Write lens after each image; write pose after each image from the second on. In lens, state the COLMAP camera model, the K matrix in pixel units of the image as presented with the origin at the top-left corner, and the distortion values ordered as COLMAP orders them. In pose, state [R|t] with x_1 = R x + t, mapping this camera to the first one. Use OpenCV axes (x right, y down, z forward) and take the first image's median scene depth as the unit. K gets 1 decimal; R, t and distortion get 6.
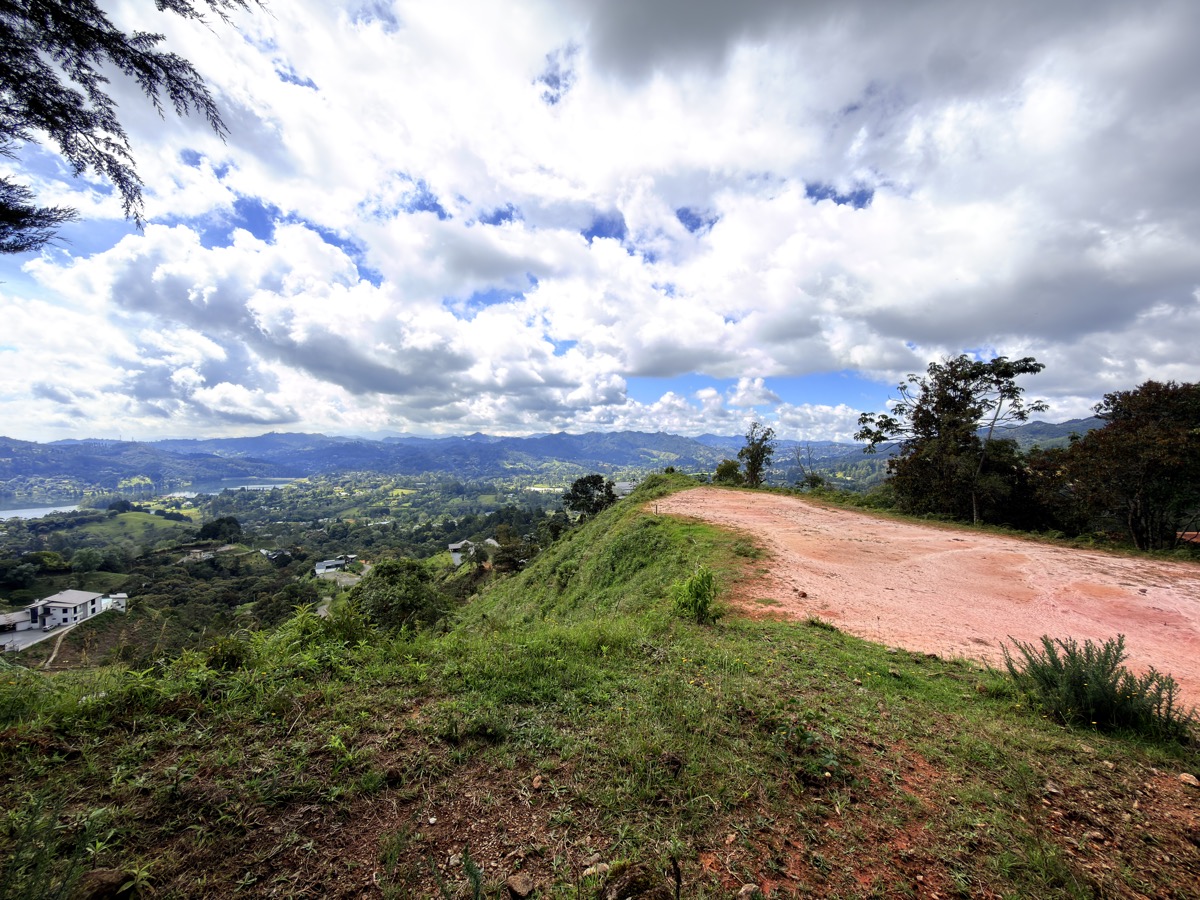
lens RADIAL K [[477.4, 0, 599.0], [0, 477.4, 449.8], [0, 0, 1]] dist [-0.001349, -0.000107]
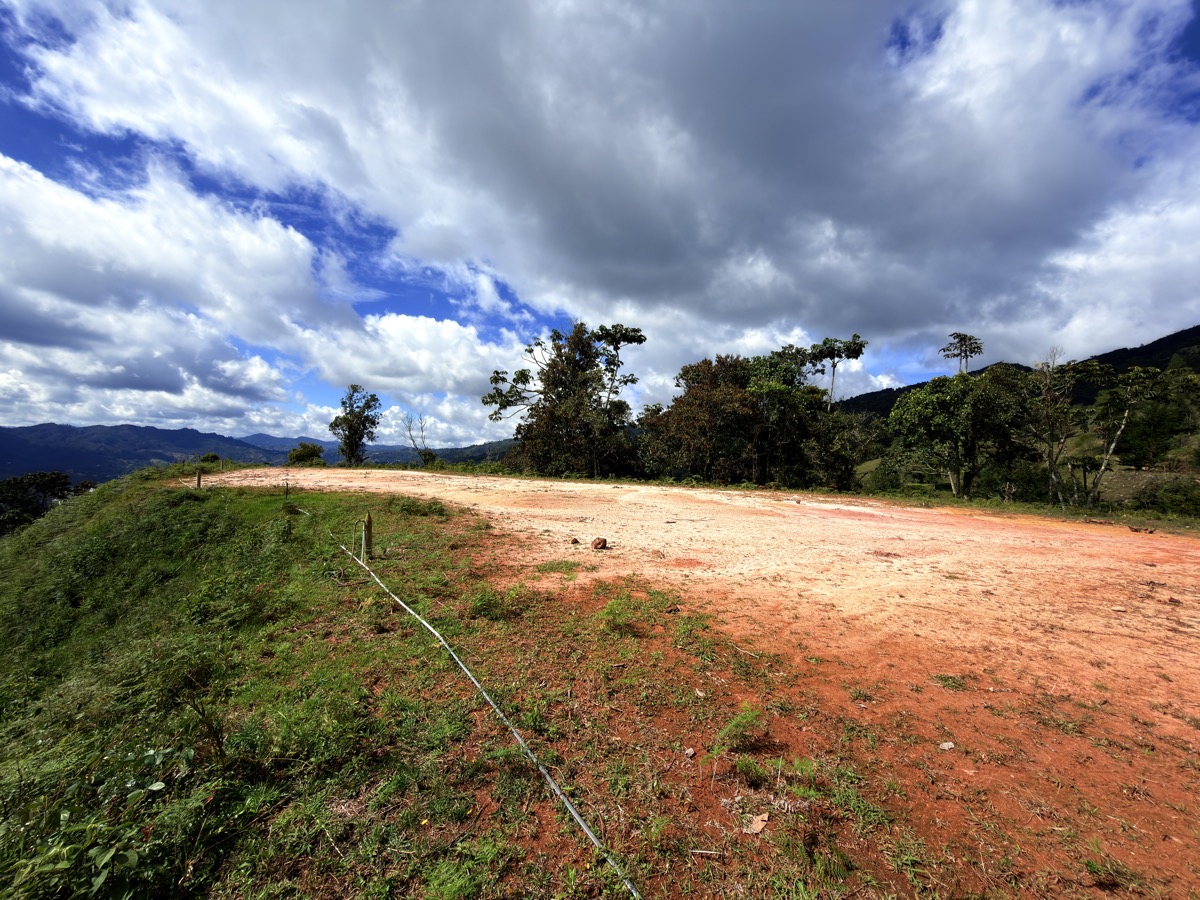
lens RADIAL K [[483.9, 0, 596.5], [0, 483.9, 433.7], [0, 0, 1]] dist [-0.027857, 0.010556]
pose [[0.673073, 0.038783, 0.738559, 0.003997], [-0.007205, 0.998921, -0.045889, 0.018554], [-0.739541, 0.025565, 0.672626, 0.058336]]
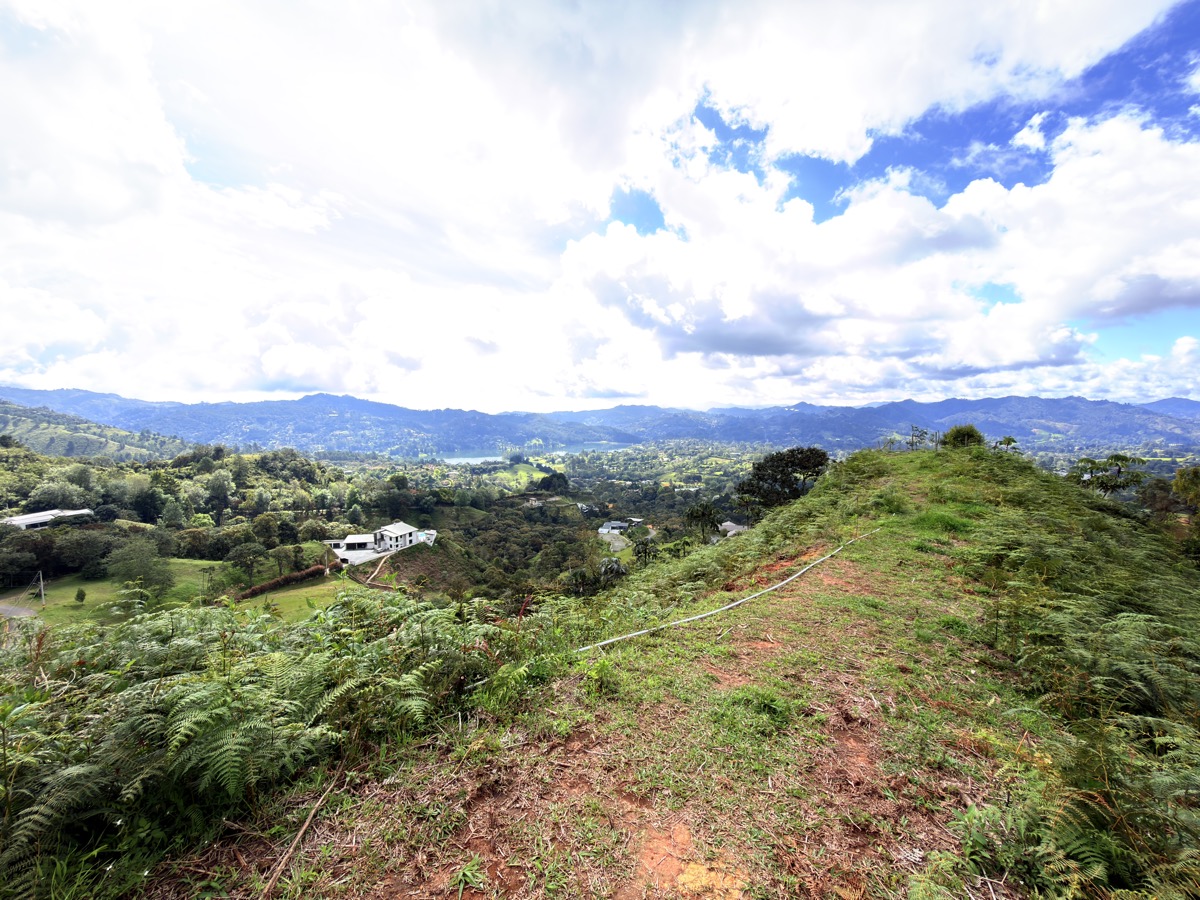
lens RADIAL K [[477.4, 0, 599.0], [0, 477.4, 449.8], [0, 0, 1]] dist [-0.001349, -0.000107]
pose [[0.794172, 0.043258, -0.606152, 0.080430], [-0.006085, 0.997979, 0.063248, 0.017888], [0.607663, -0.046541, 0.792830, 0.345632]]
